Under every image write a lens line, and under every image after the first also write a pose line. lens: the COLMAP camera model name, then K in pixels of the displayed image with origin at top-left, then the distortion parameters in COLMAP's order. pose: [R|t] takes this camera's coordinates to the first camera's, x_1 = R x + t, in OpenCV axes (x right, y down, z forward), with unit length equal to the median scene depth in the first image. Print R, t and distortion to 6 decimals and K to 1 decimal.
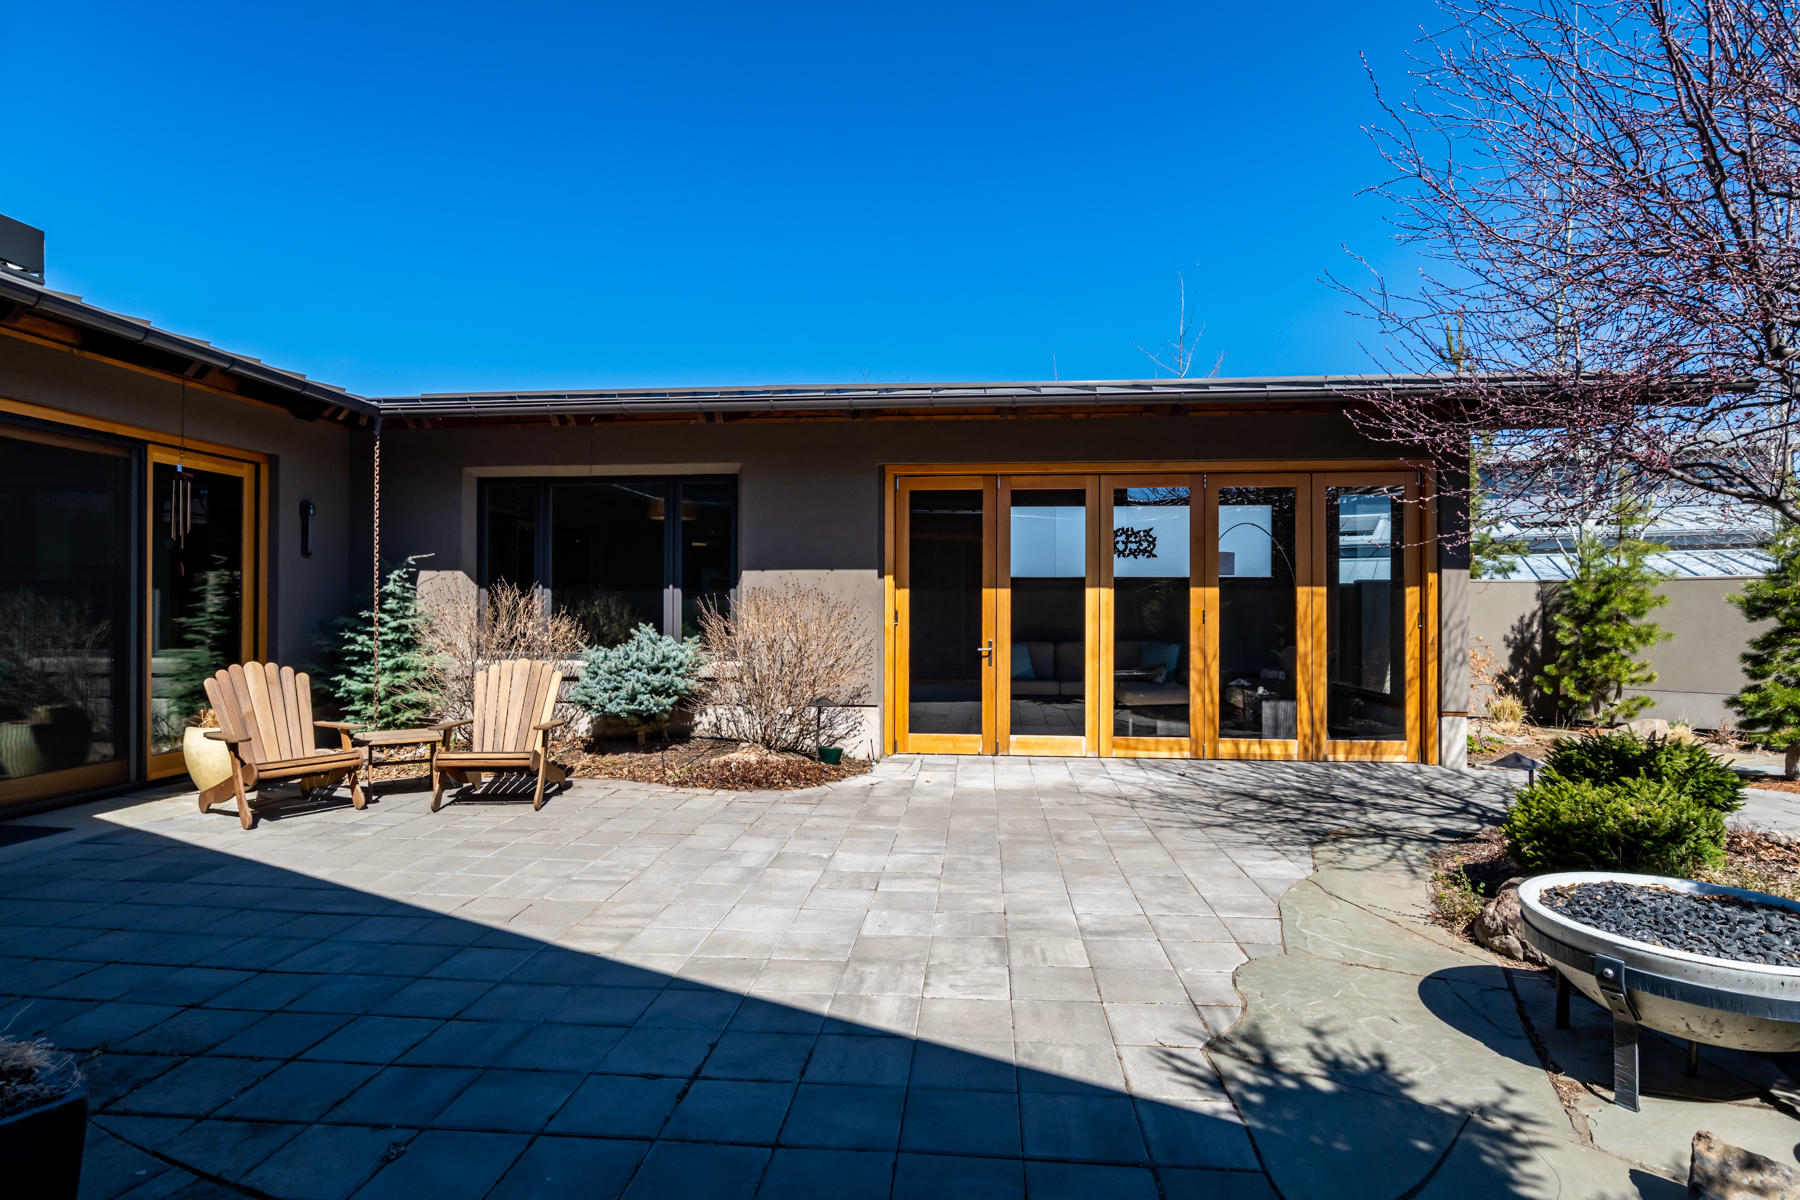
lens RADIAL K [[917.4, 0, 889.6], [0, 917.4, 604.8], [0, 0, 1]] dist [-0.007636, 0.002540]
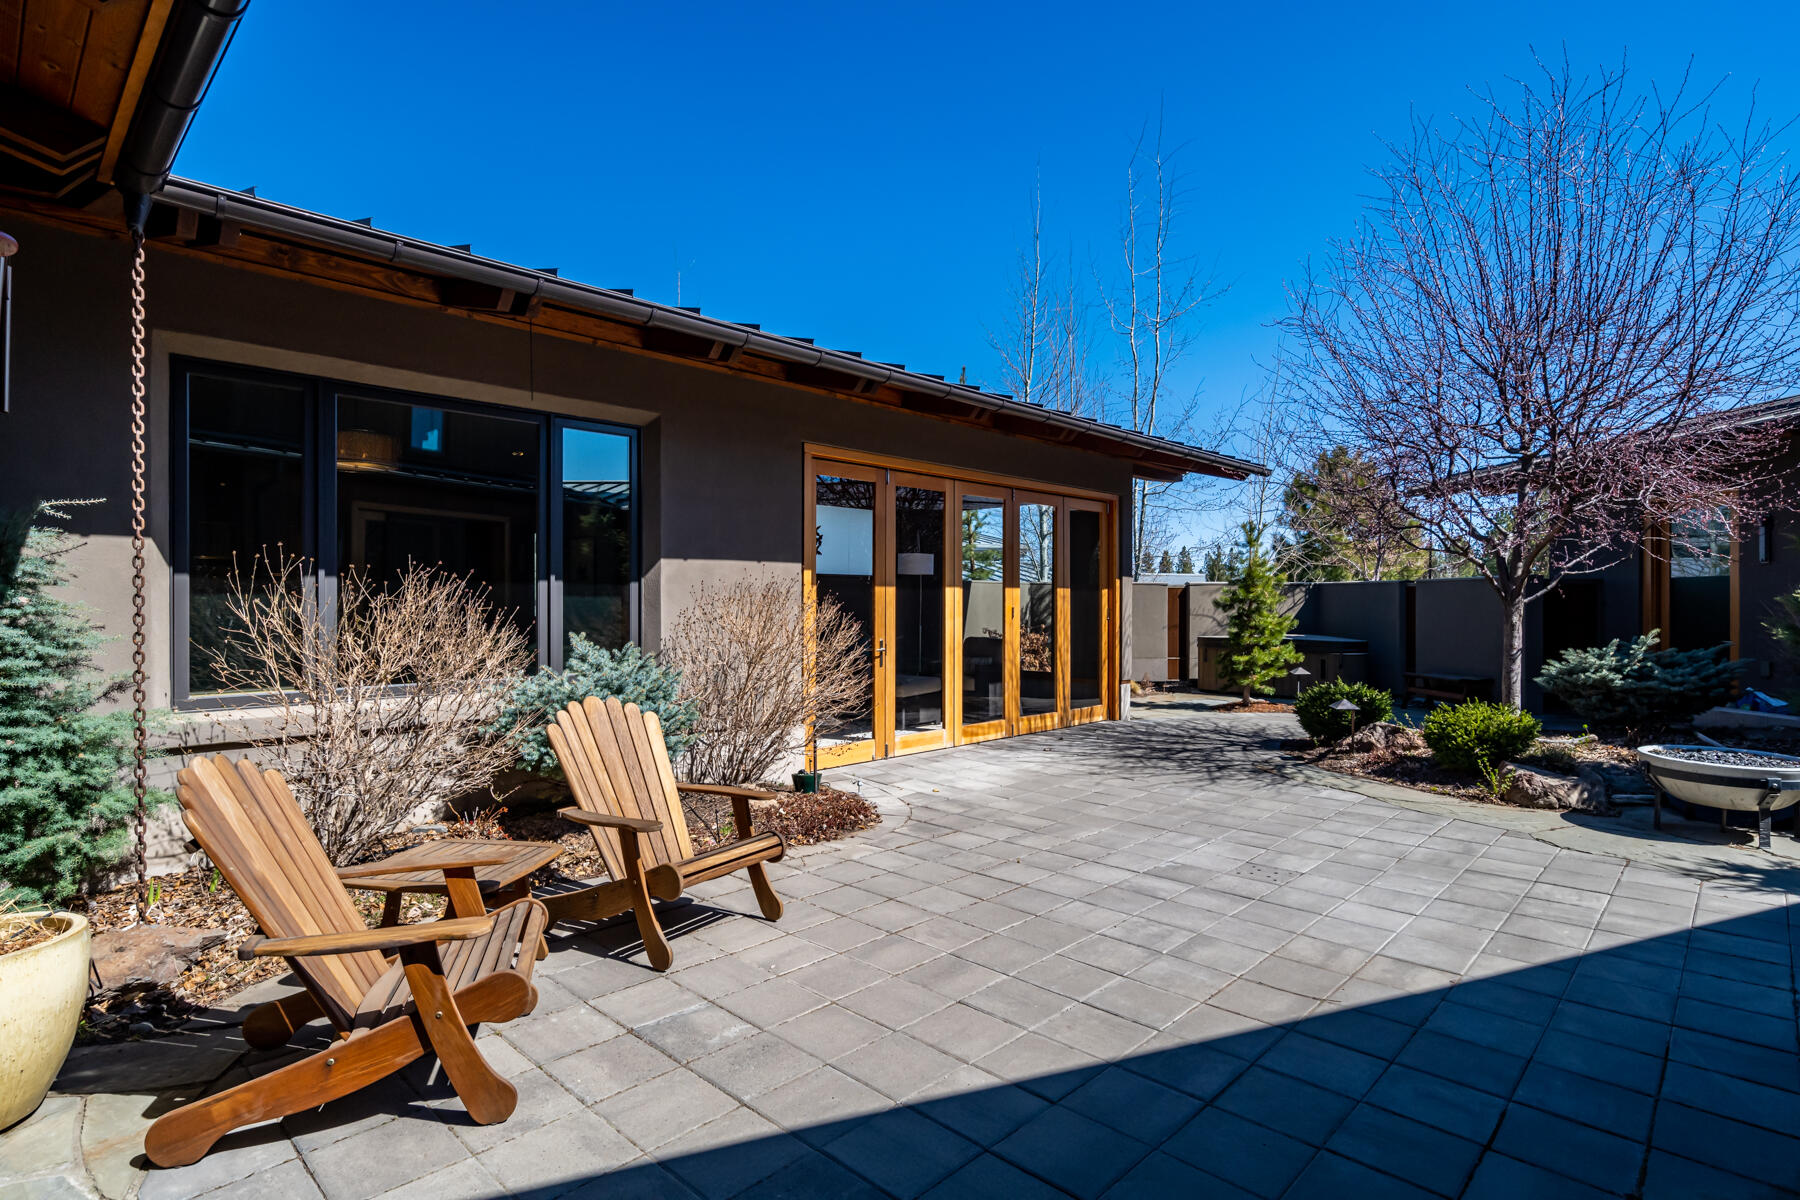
lens RADIAL K [[917.4, 0, 904.9], [0, 917.4, 604.3], [0, 0, 1]] dist [-0.007636, 0.002540]
pose [[0.613868, -0.005440, 0.789390, -0.677172], [-0.003987, 0.999942, 0.009991, -0.009478], [-0.789398, -0.009280, 0.613811, 0.414837]]
